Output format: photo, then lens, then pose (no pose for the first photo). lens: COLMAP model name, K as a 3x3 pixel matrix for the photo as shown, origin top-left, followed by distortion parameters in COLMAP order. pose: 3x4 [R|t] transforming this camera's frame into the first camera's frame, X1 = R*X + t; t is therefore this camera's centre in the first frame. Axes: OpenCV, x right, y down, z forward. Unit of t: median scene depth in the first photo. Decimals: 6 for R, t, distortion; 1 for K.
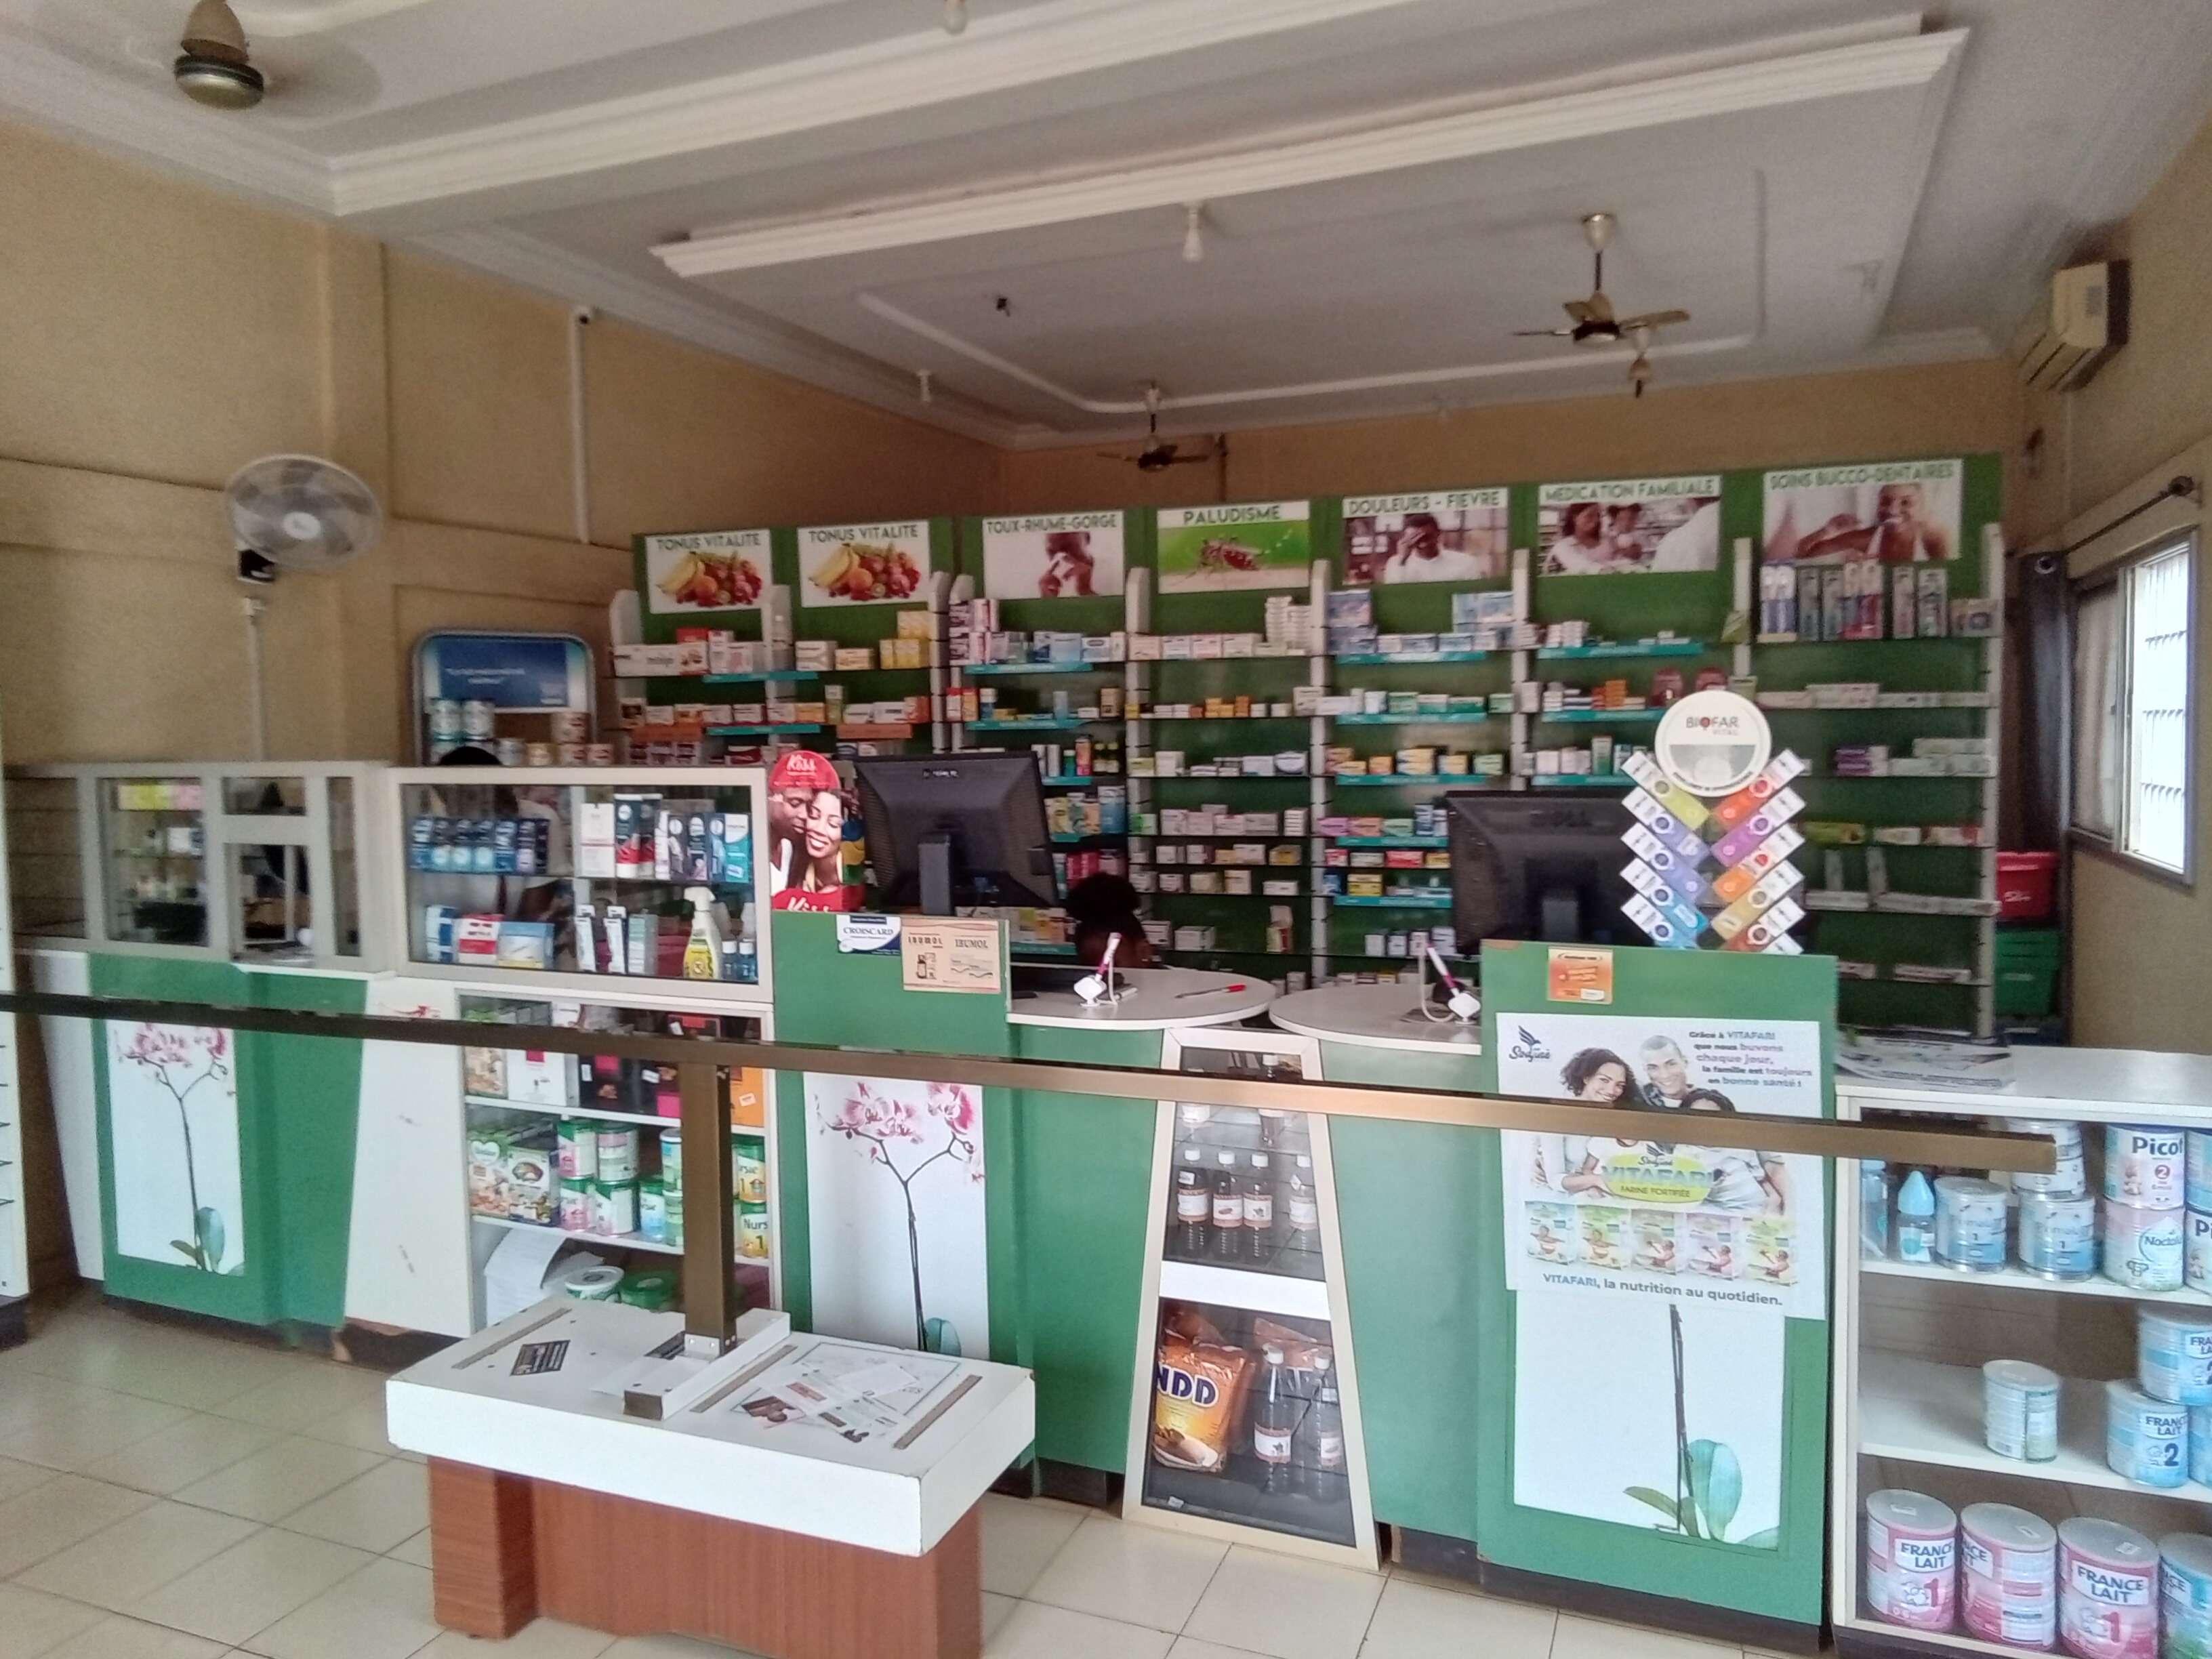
lens RADIAL K [[1501.9, 0, 1110.2], [0, 1501.9, 806.3], [0, 0, 1]] dist [0.047158, -0.058584]
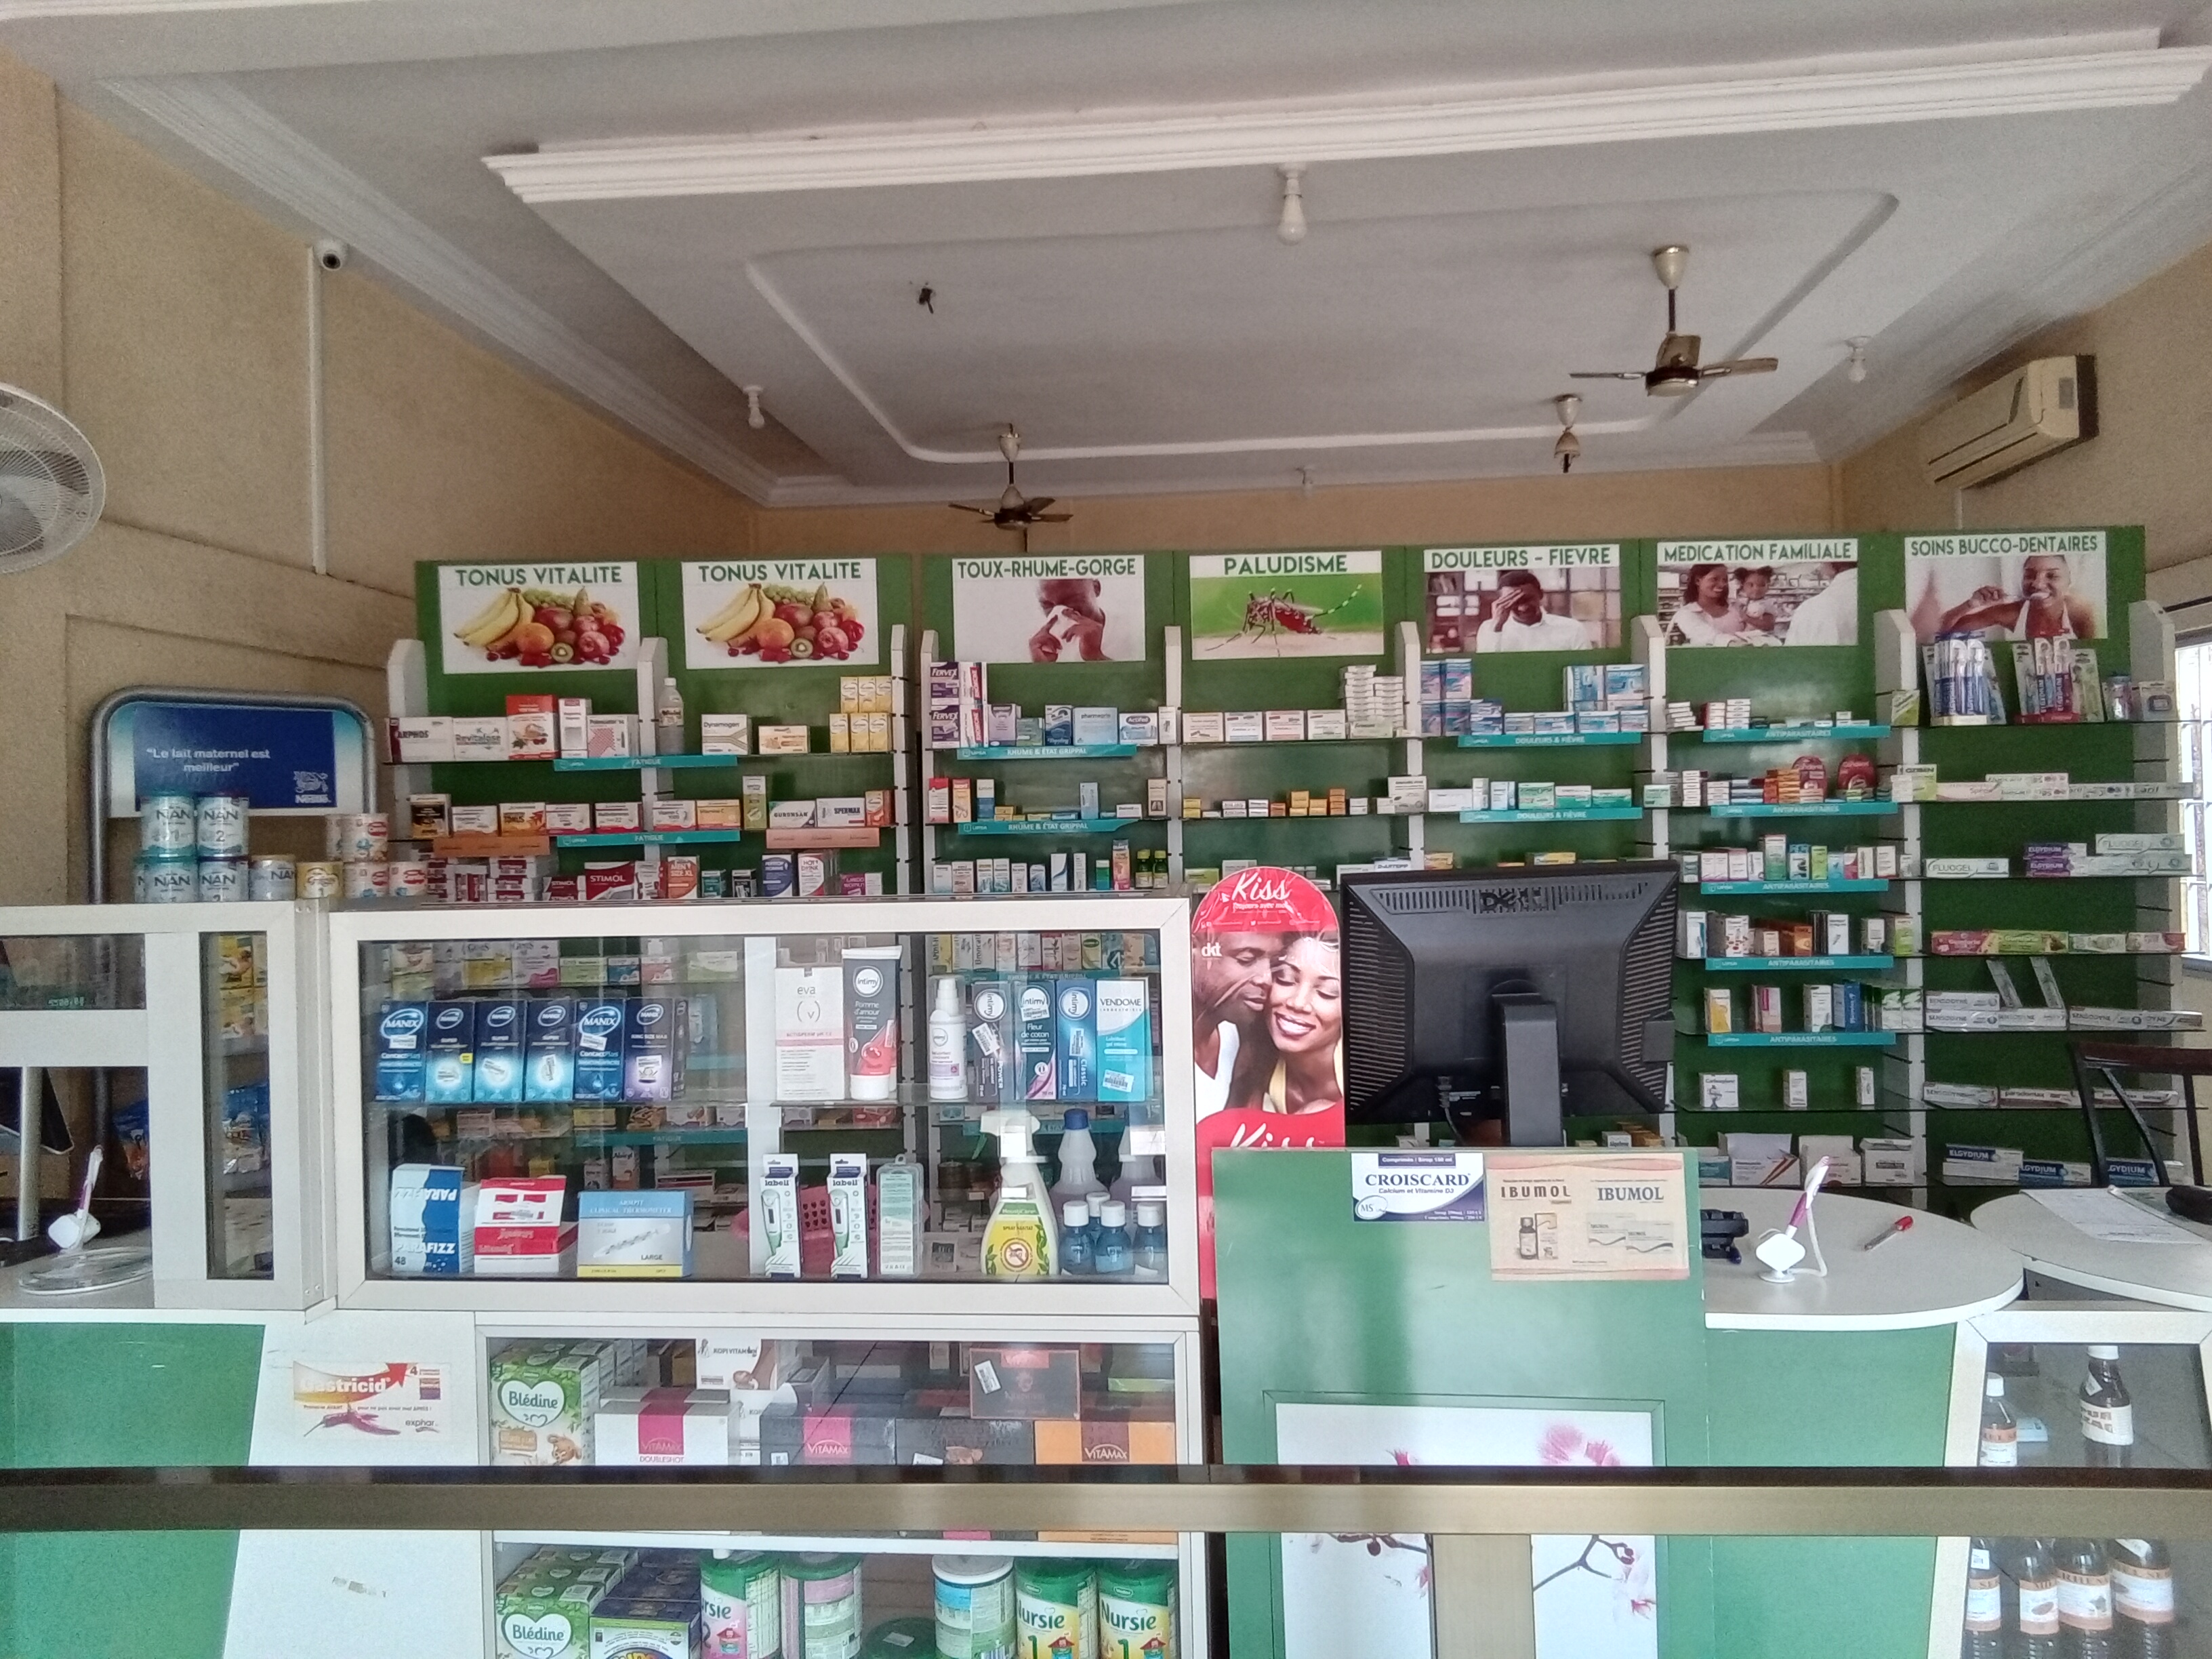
lens RADIAL K [[1497.0, 0, 1109.0], [0, 1497.0, 812.7], [0, 0, 1]] dist [0.042897, -0.054184]
pose [[0.951424, -0.004979, 0.307844, -0.279330], [0.025826, 0.997636, -0.063683, -0.014164], [-0.306799, 0.068540, 0.949303, 0.303731]]
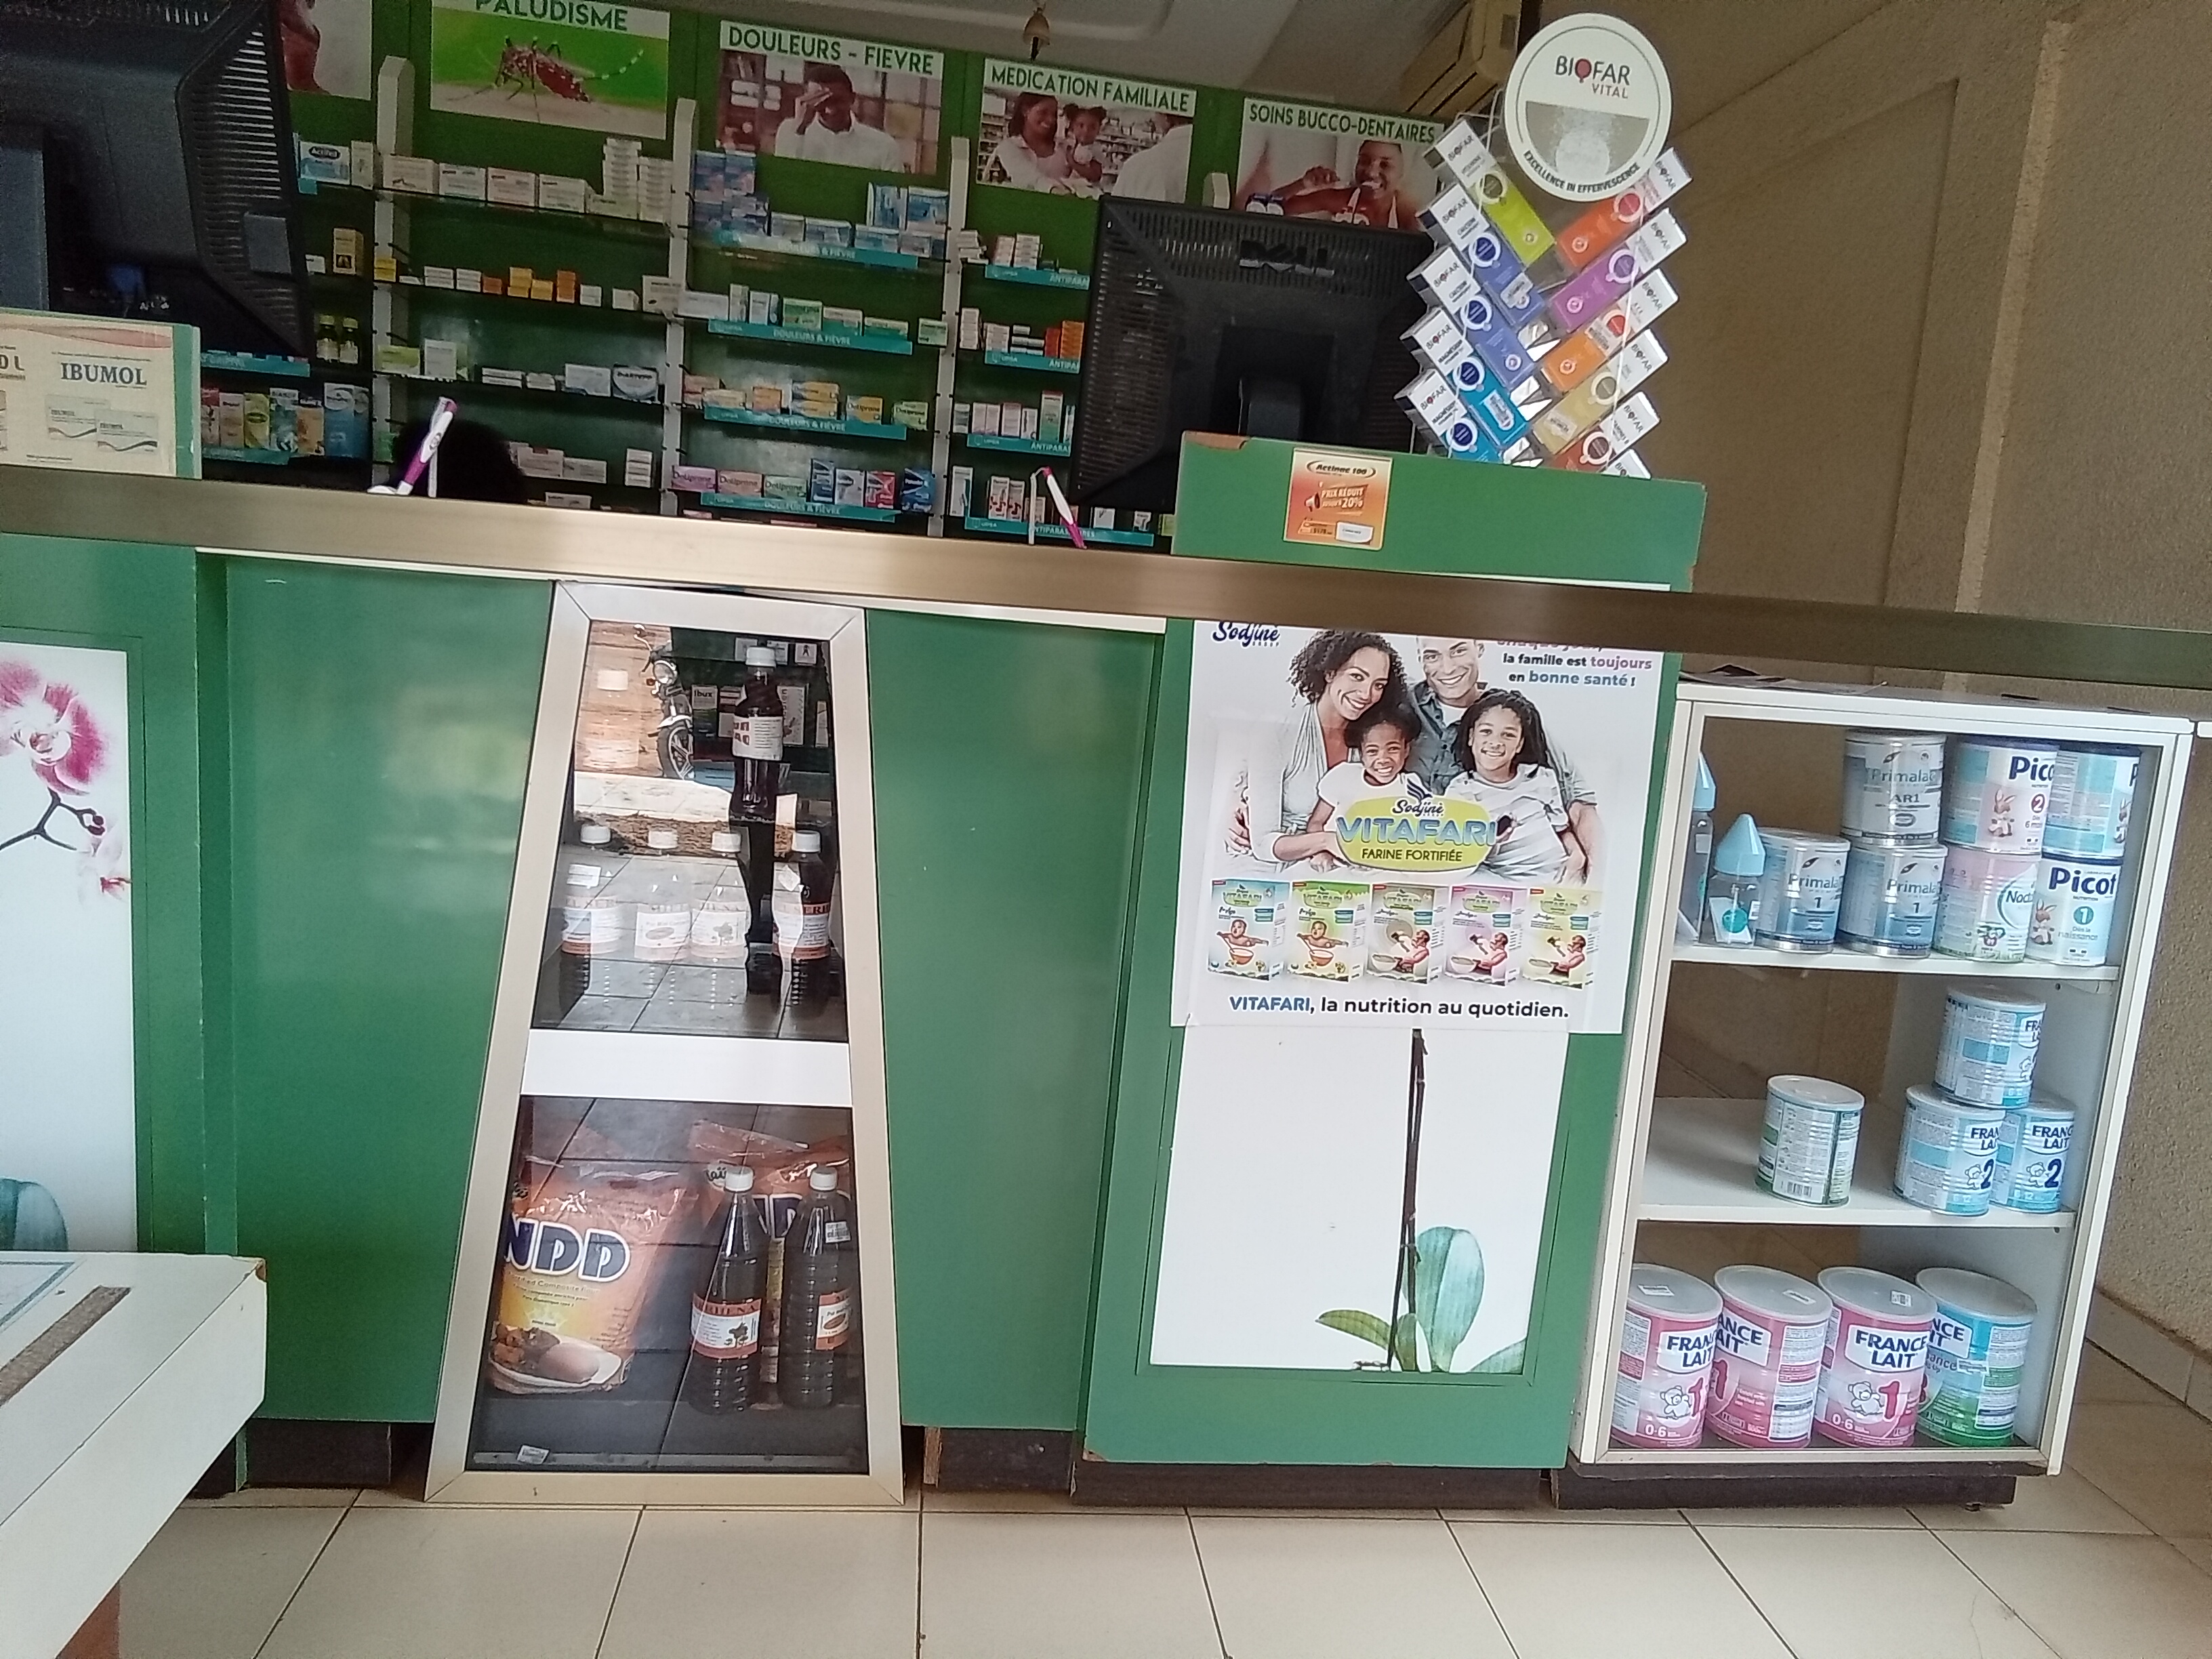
lens RADIAL K [[1496.7, 0, 1106.1], [0, 1496.7, 810.2], [0, 0, 1]] dist [0.038681, -0.046259]
pose [[0.873502, 0.017621, 0.486502, -0.028382], [-0.068575, 0.993834, 0.087130, 0.098228], [-0.481967, -0.109470, 0.869324, 0.268460]]
